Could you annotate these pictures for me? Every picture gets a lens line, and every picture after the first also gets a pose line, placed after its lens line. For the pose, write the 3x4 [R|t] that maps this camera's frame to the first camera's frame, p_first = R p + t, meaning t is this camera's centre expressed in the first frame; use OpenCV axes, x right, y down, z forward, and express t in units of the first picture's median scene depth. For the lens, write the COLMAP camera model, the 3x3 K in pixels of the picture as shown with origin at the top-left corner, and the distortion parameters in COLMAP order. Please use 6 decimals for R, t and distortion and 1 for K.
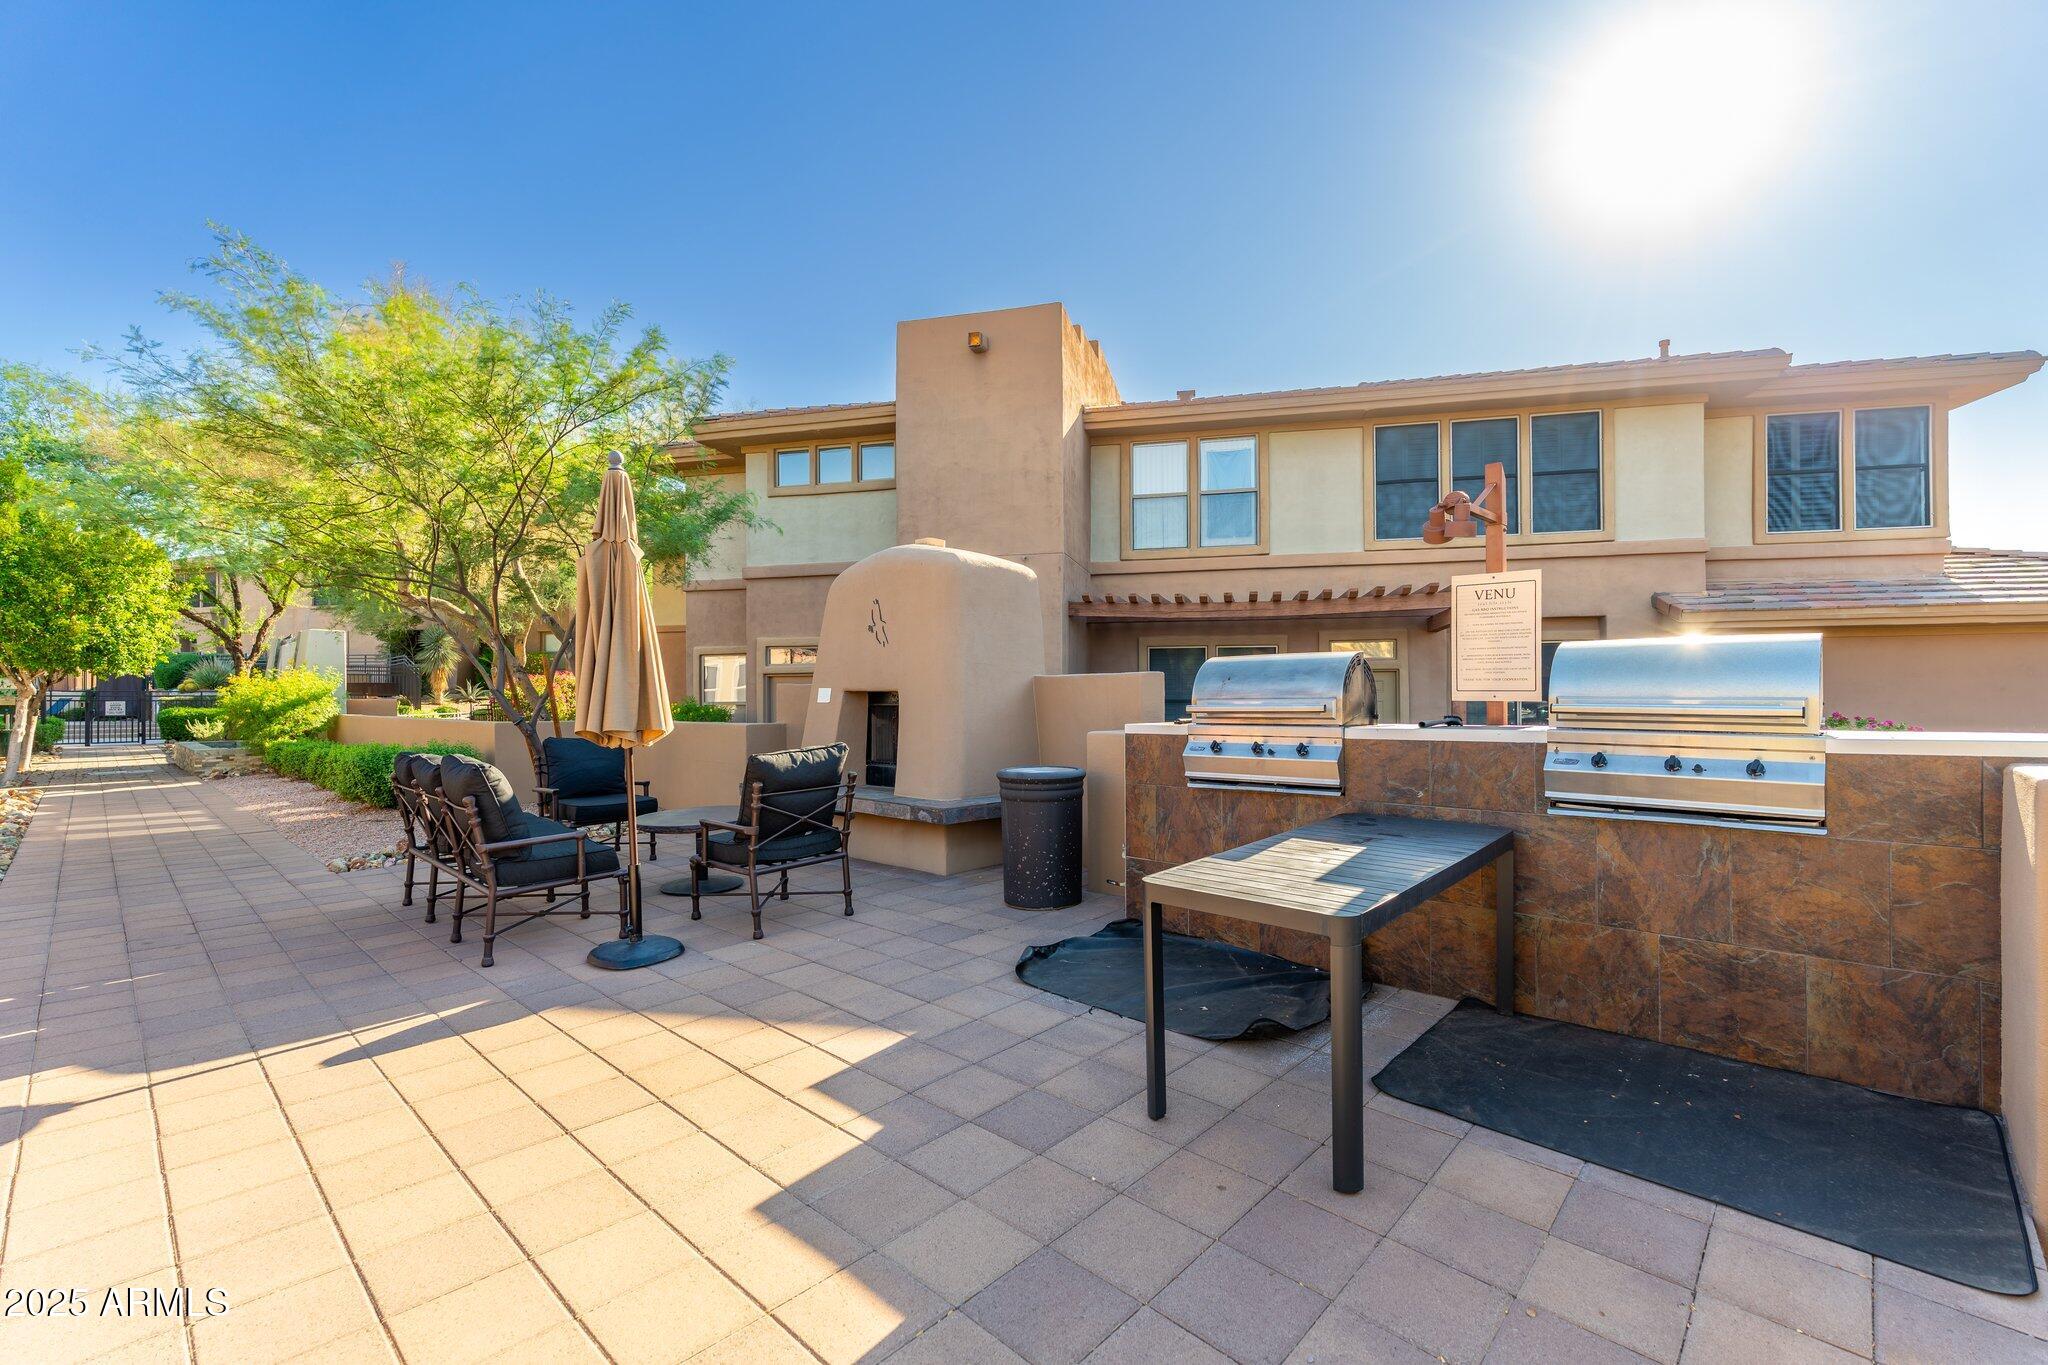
lens RADIAL K [[873.9, 0, 1024.0], [0, 873.9, 682.5], [0, 0, 1]] dist [-0.000537, -0.000139]
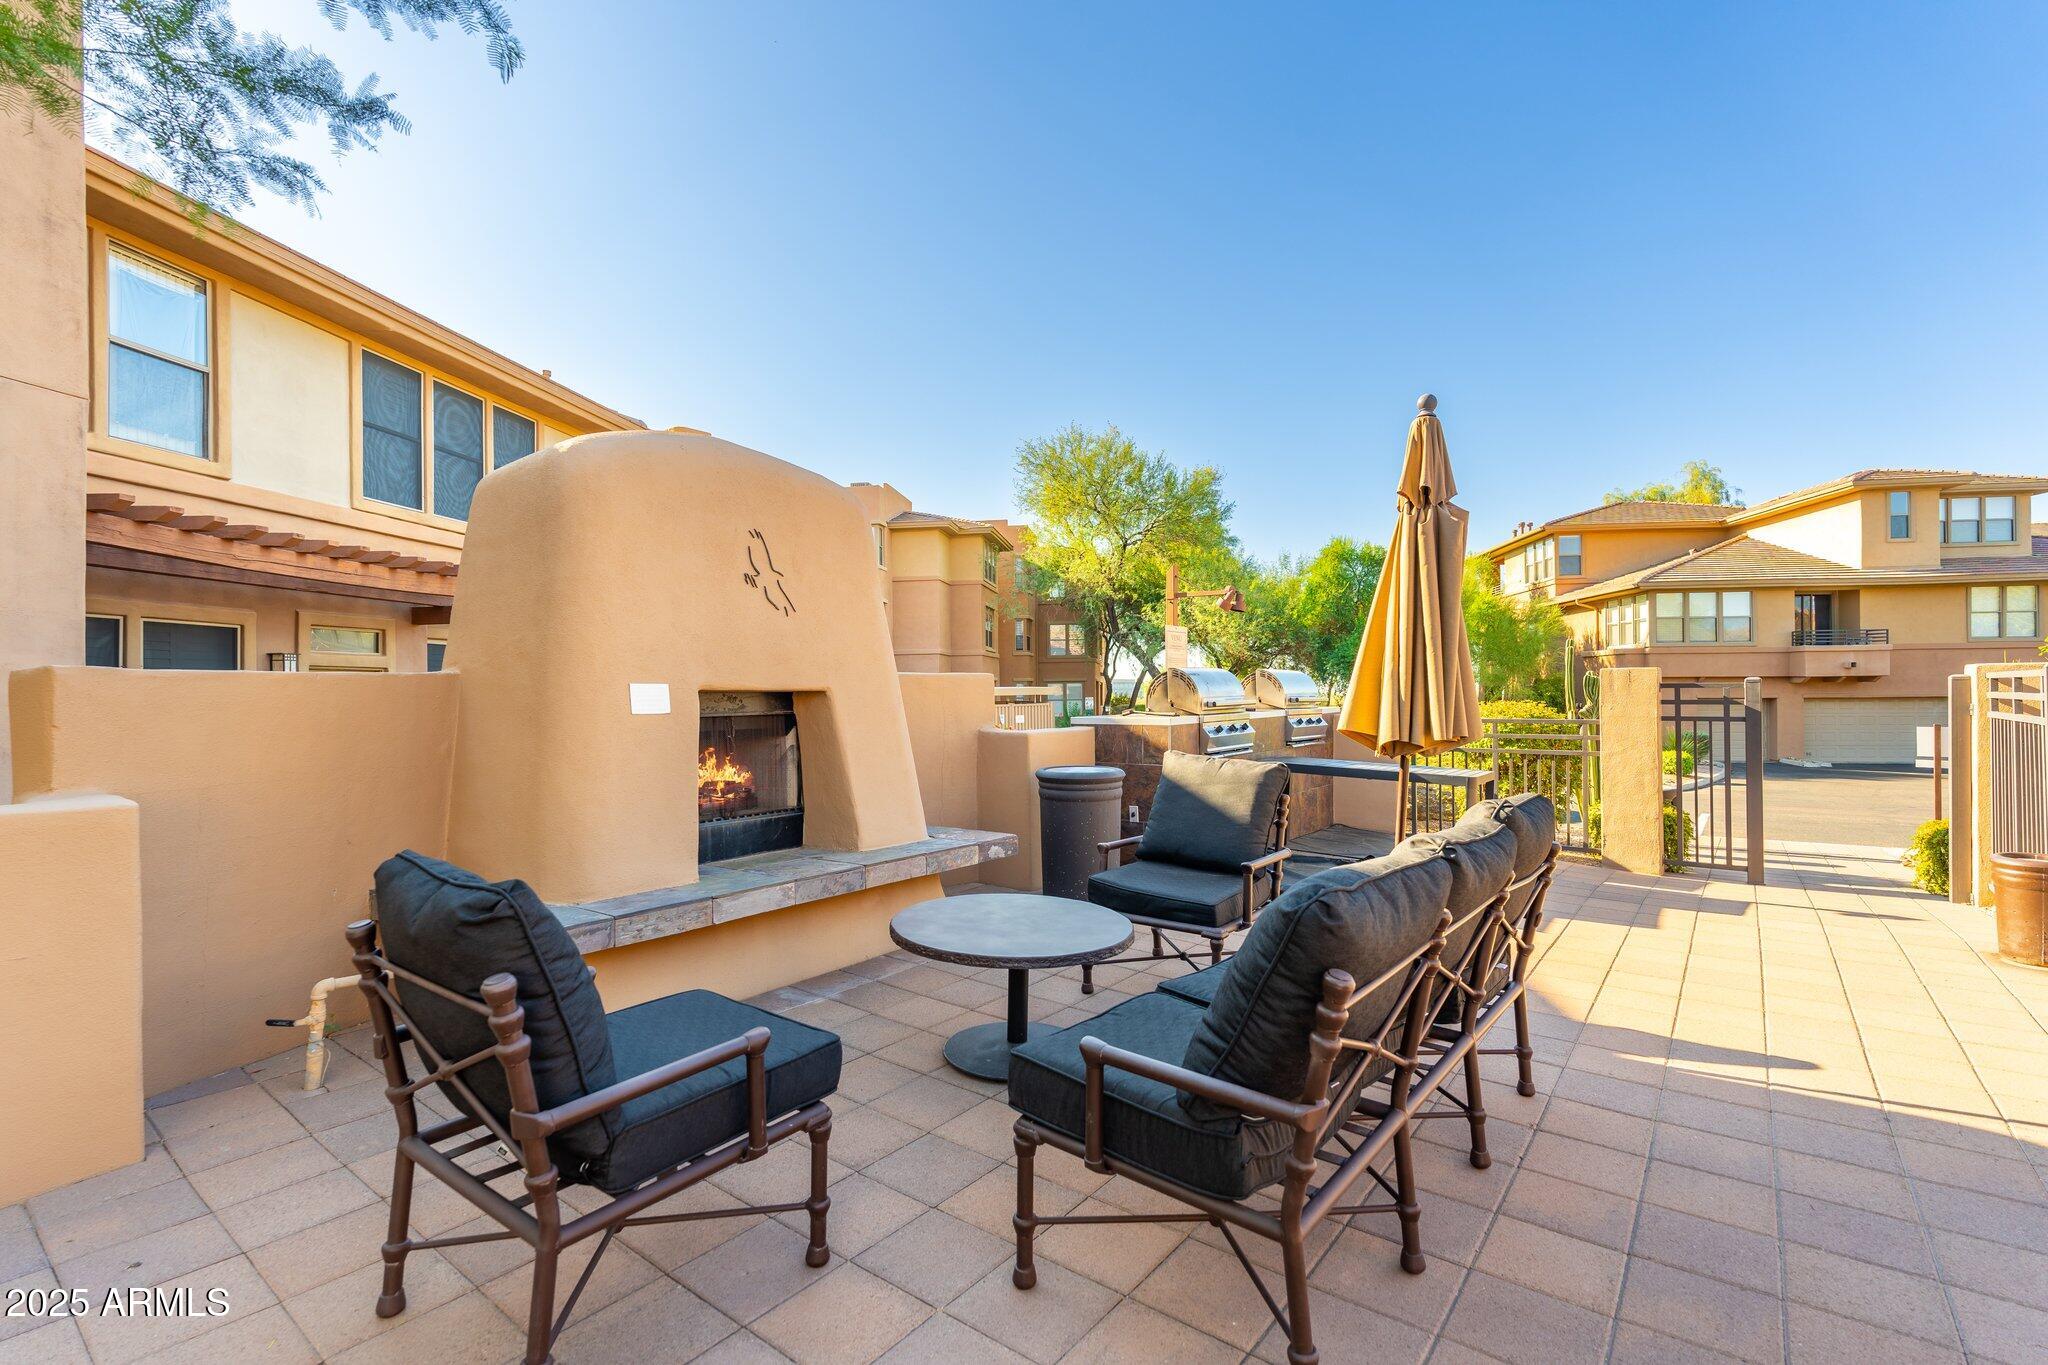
lens RADIAL K [[930.8, 0, 1024.0], [0, 930.8, 682.5], [0, 0, 1]] dist [-0.001570, 0.000066]
pose [[-0.097914, 0.016618, 0.995056, -0.928241], [-0.005390, 0.999837, -0.017228, 0.016693], [-0.995180, -0.007050, -0.097808, 1.047292]]
